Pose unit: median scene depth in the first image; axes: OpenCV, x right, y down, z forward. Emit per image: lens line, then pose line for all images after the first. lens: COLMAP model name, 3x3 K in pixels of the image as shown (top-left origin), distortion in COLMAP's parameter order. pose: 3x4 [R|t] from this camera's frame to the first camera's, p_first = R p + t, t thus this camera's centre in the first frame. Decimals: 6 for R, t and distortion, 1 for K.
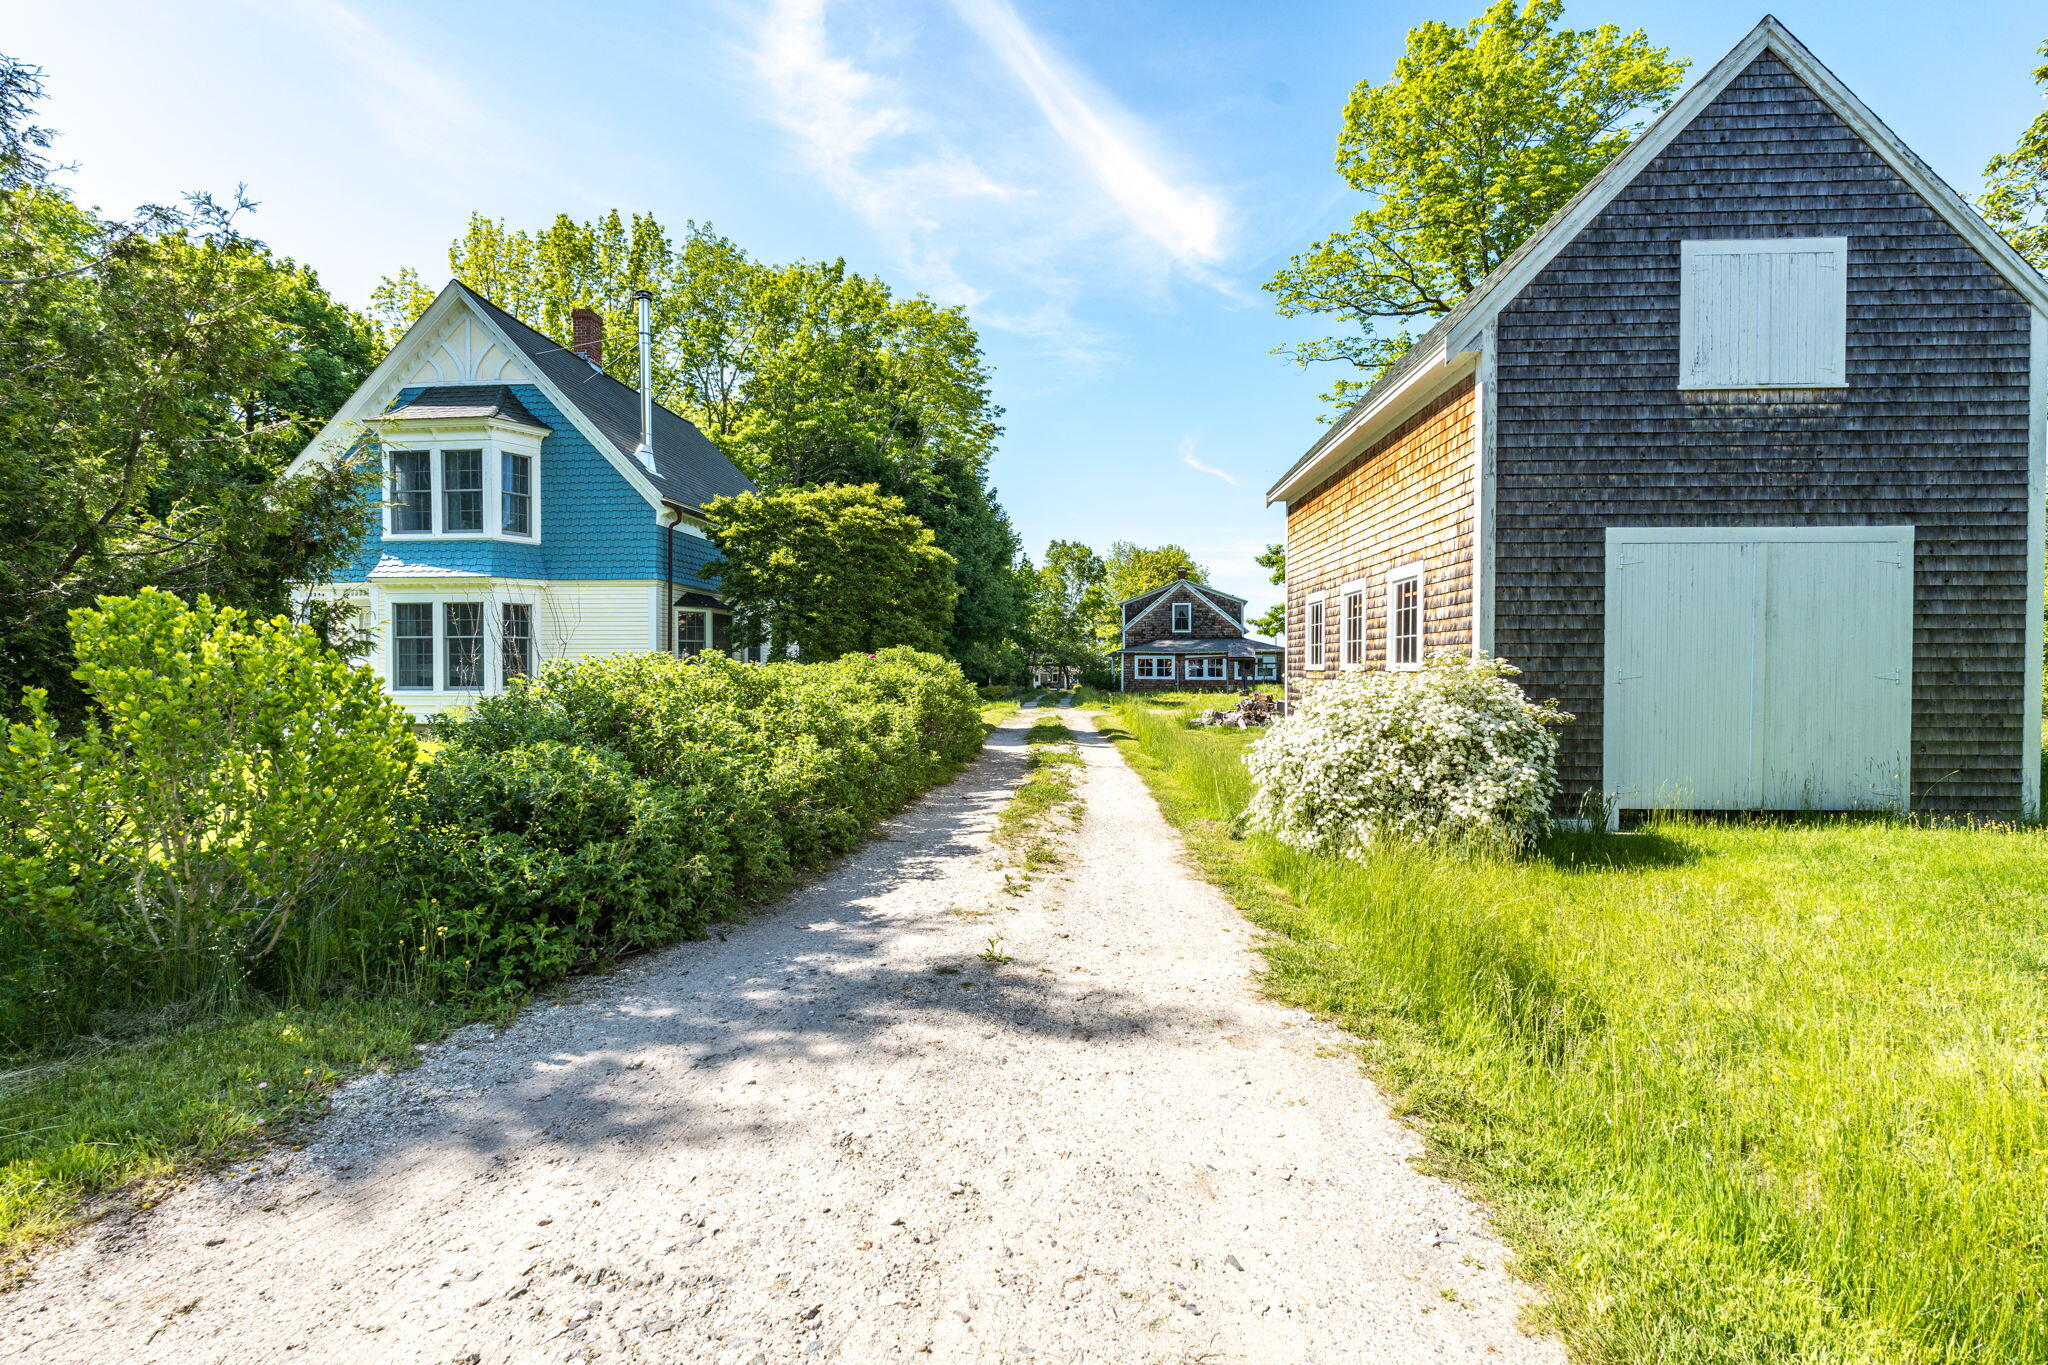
lens RADIAL K [[902.8, 0, 1025.4], [0, 902.8, 684.6], [0, 0, 1]] dist [-0.006489, -0.000167]
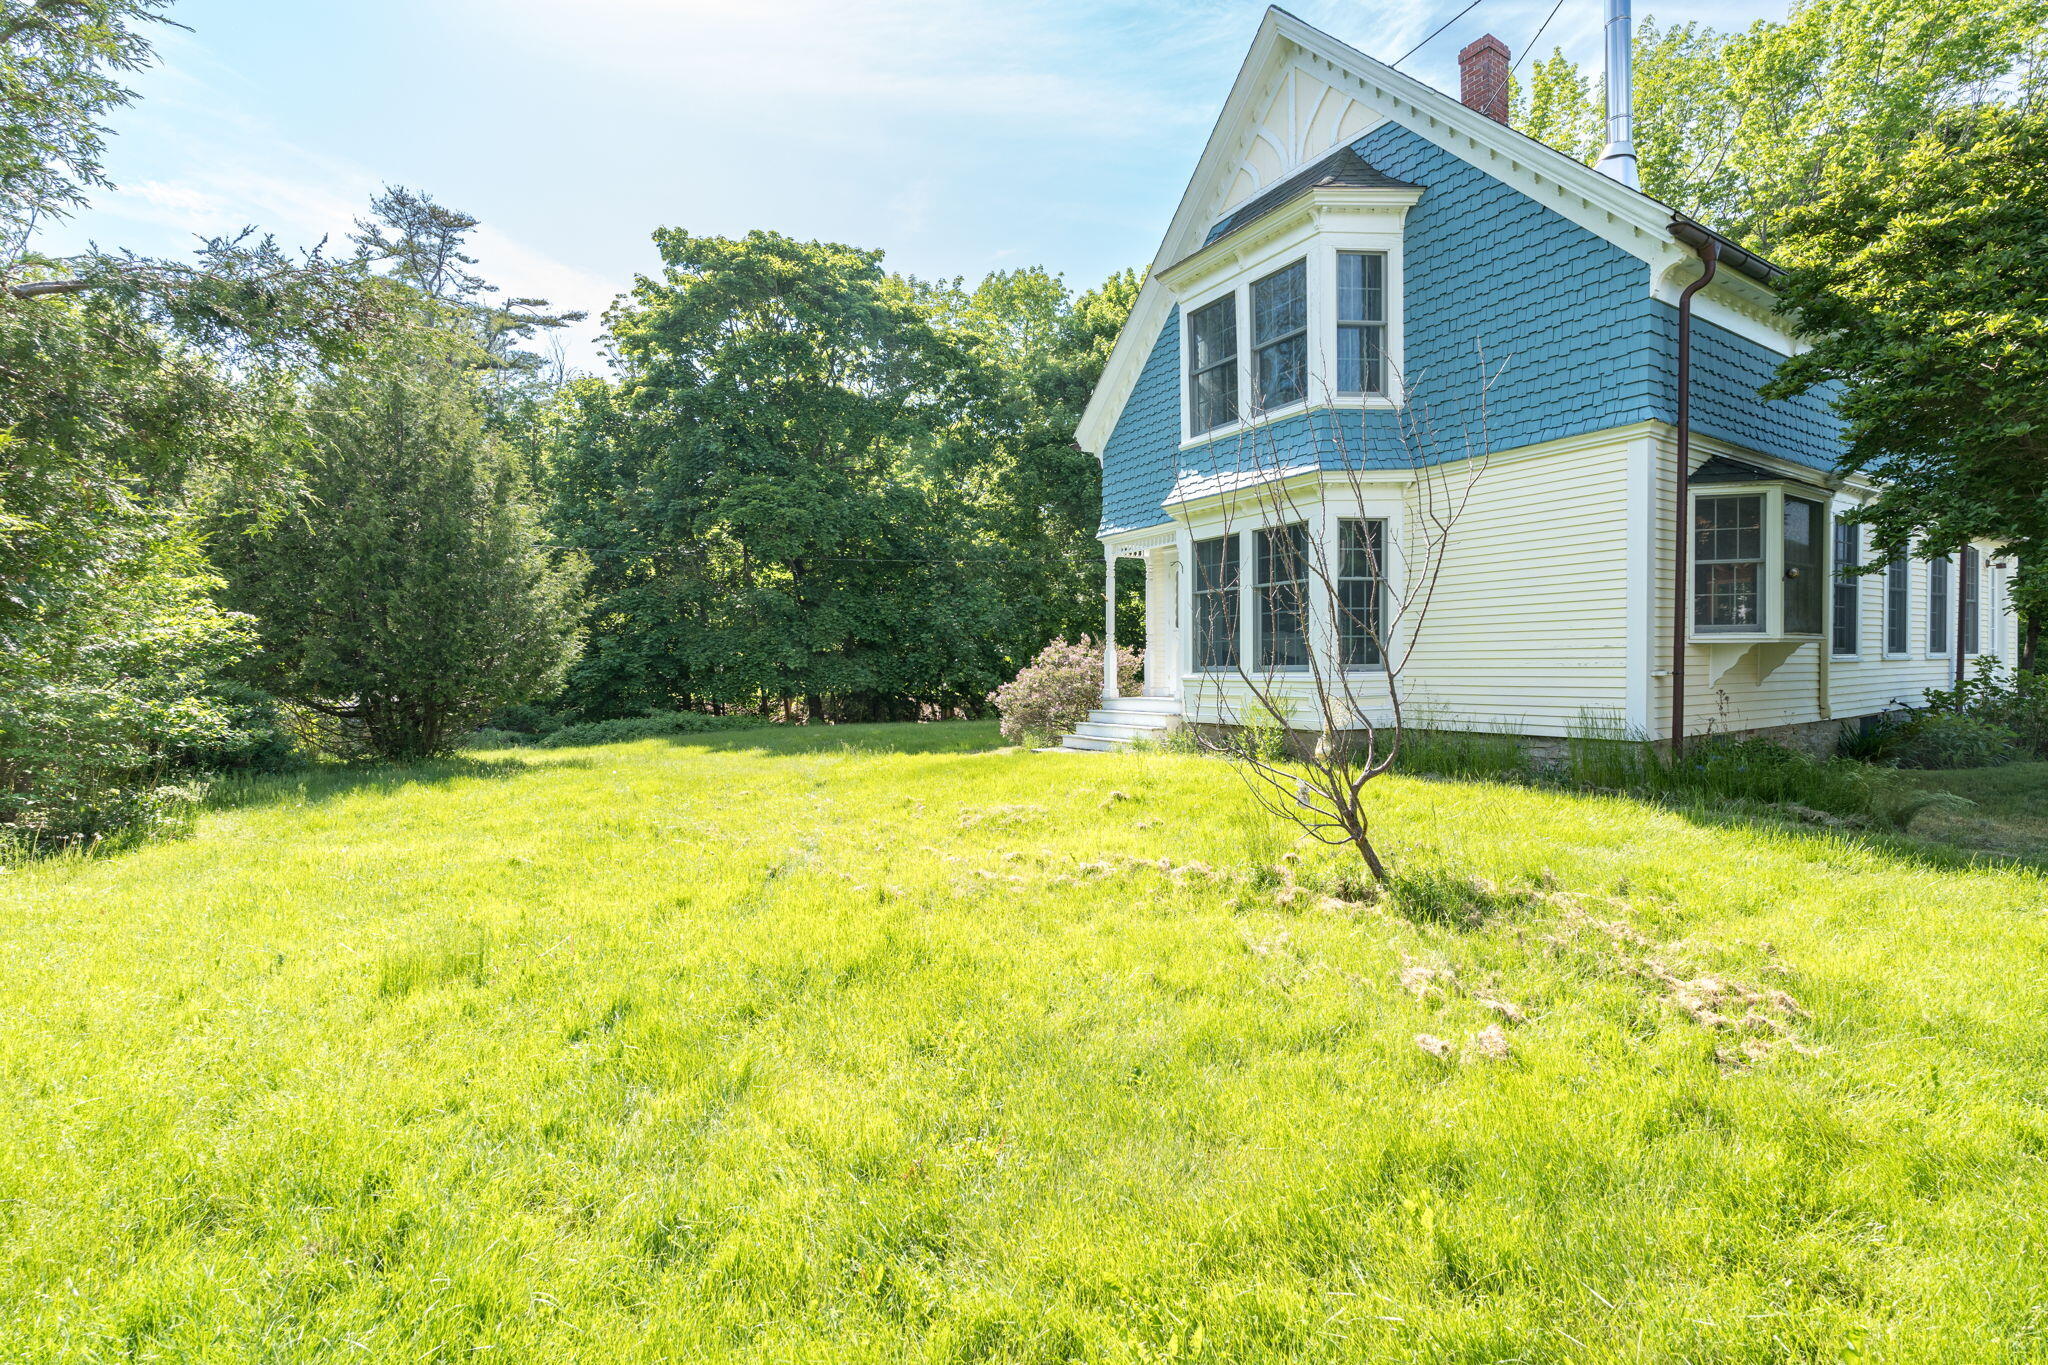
lens RADIAL K [[902.8, 0, 1011.9], [0, 902.8, 670.0], [0, 0, 1]] dist [-0.006489, -0.000167]
pose [[0.602950, -0.003664, -0.797771, -0.250367], [-0.002909, 0.999973, -0.006791, 0.010144], [0.797774, 0.006415, 0.602923, 0.491051]]
